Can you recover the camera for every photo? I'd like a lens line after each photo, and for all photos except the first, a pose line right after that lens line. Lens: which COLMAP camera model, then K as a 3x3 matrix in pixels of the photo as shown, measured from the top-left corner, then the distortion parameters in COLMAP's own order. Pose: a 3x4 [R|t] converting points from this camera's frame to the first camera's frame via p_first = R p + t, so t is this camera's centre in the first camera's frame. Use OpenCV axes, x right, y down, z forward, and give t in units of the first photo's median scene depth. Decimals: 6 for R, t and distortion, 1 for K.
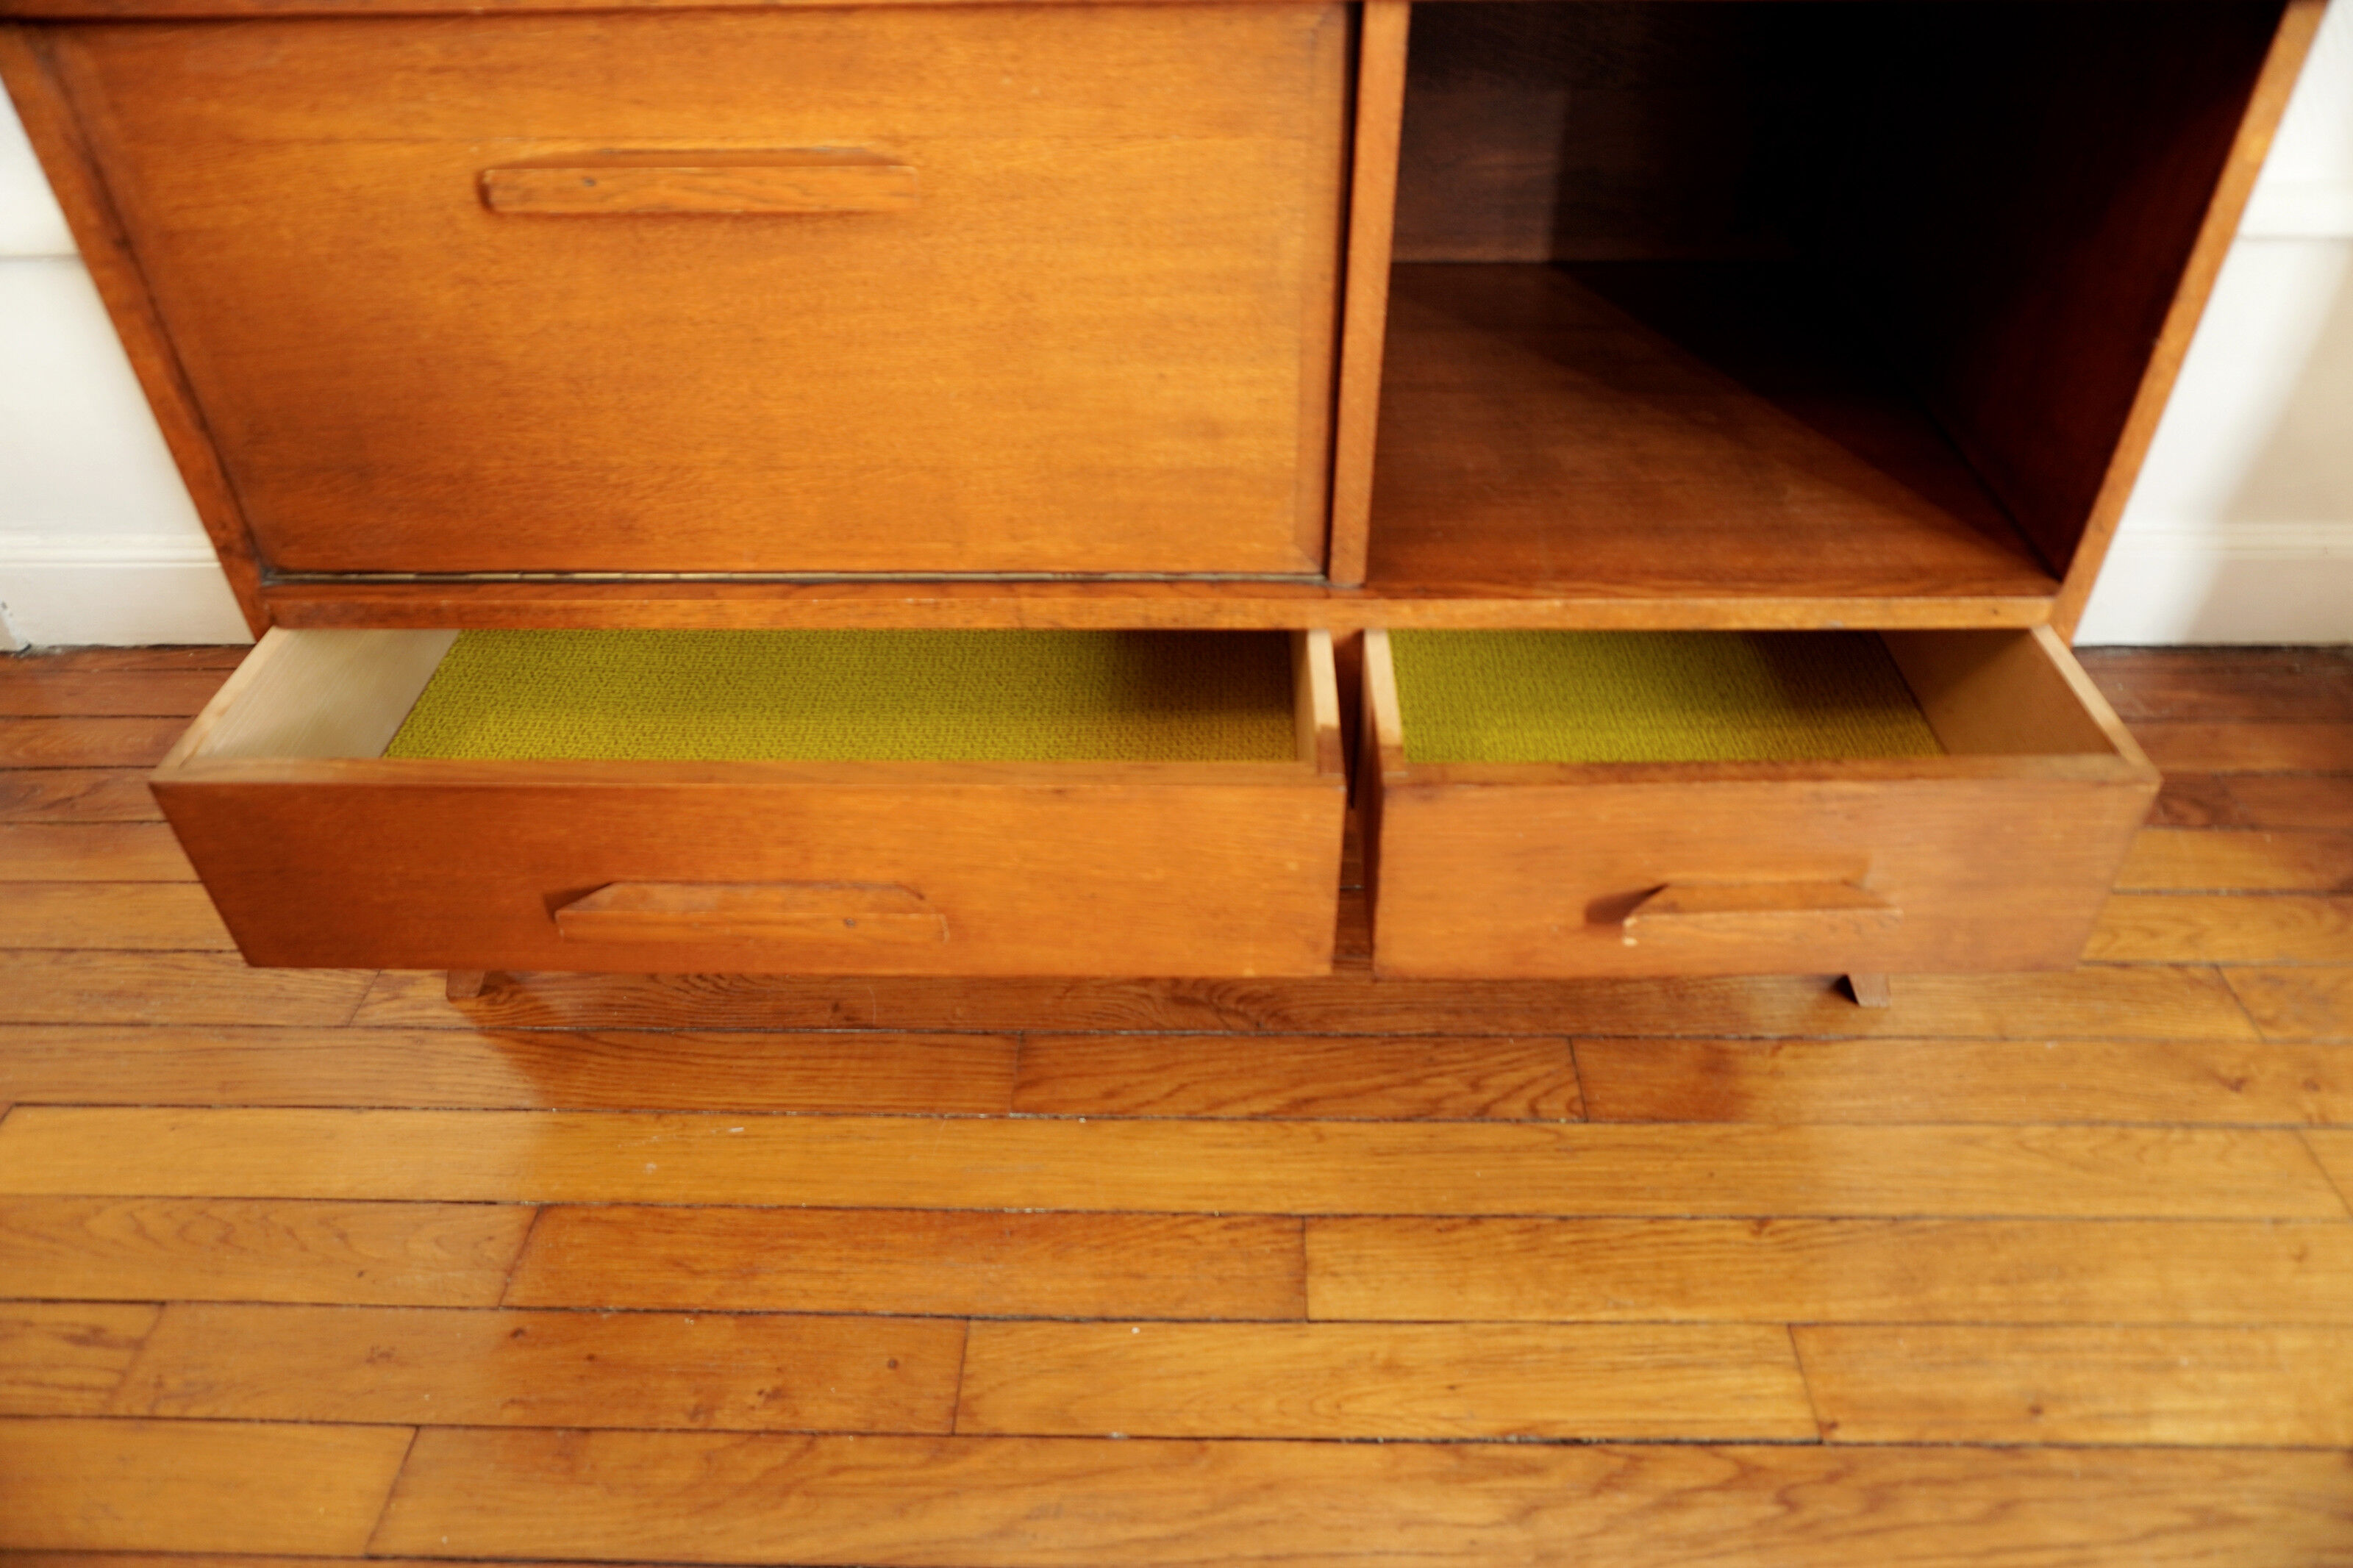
lens RADIAL K [[1589.3, 0, 1168.9], [0, 1589.3, 797.7], [0, 0, 1]] dist [-0.042309, 0.033123]
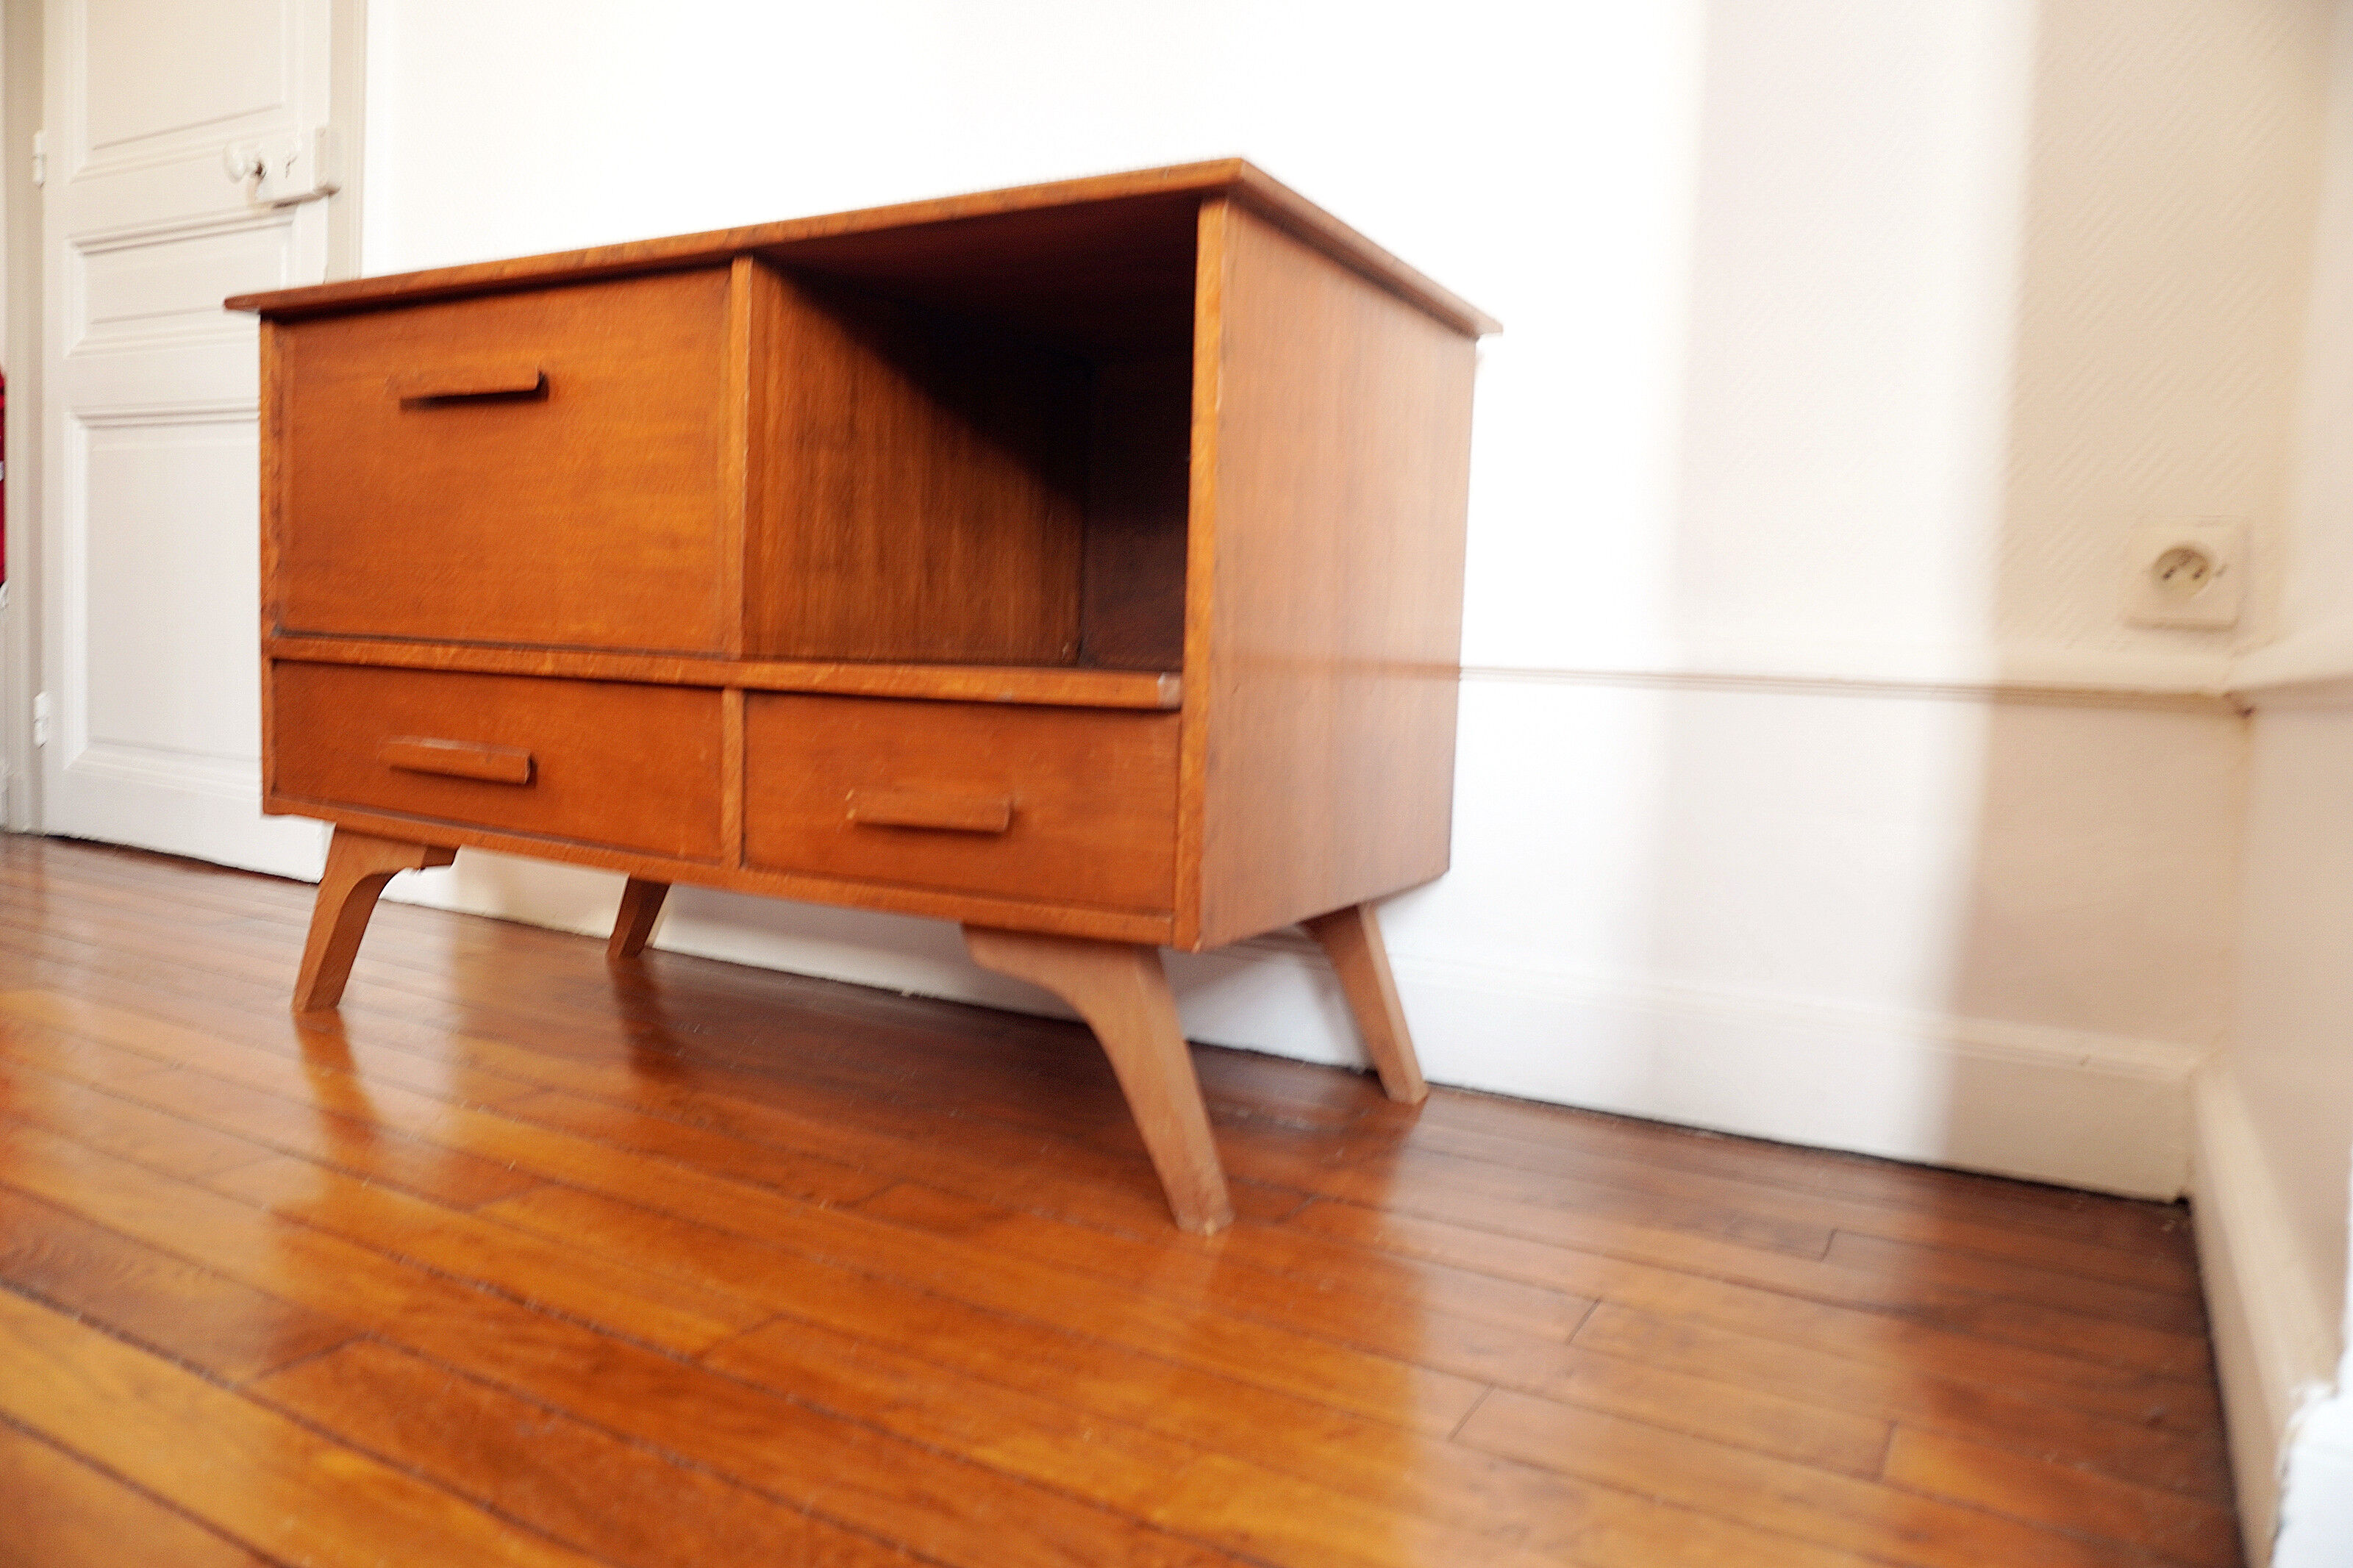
lens RADIAL K [[1589.3, 0, 1190.6], [0, 1589.3, 801.7], [0, 0, 1]] dist [-0.042309, 0.033123]
pose [[0.881643, 0.093461, -0.462569, 1.104030], [-0.340637, 0.804410, -0.486715, 0.498740], [0.326606, 0.586677, 0.741039, 0.175837]]
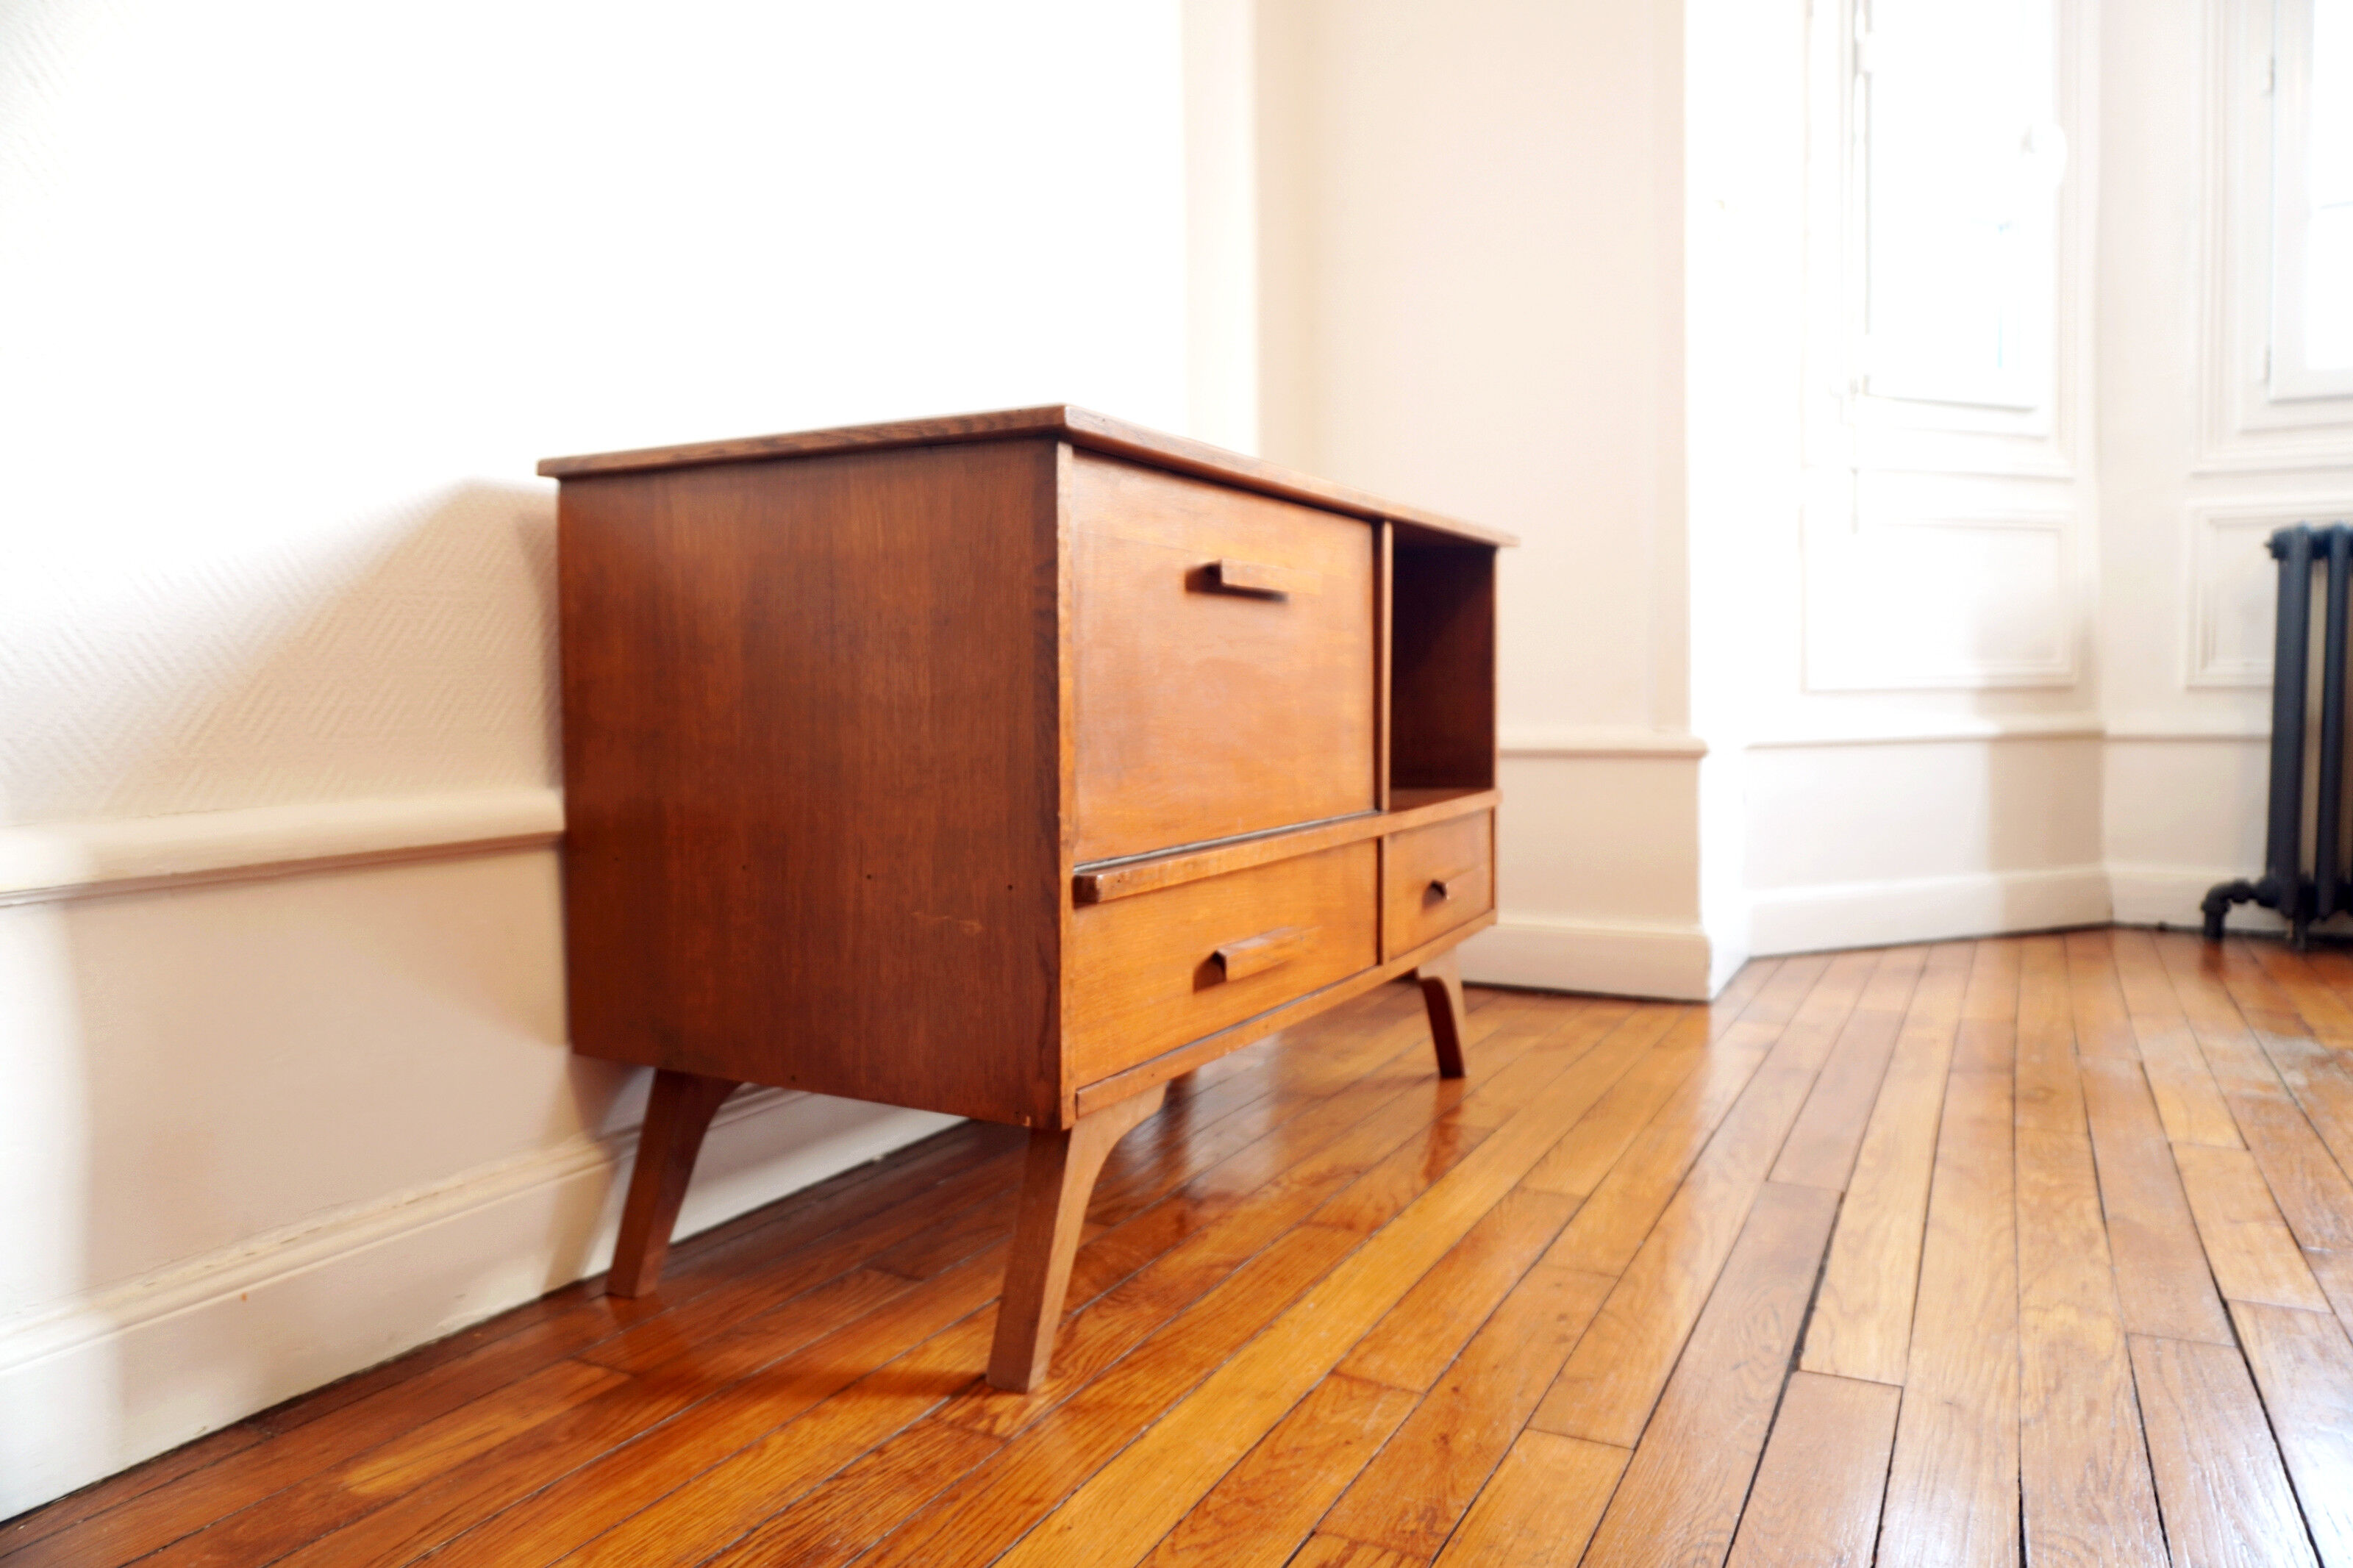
lens RADIAL K [[1589.3, 0, 1189.1], [0, 1589.3, 783.6], [0, 0, 1]] dist [-0.042309, 0.033123]
pose [[0.442929, -0.049767, 0.895174, -1.651876], [0.568975, 0.787234, -0.237761, 0.154289], [-0.692879, 0.614643, 0.377005, 0.424586]]
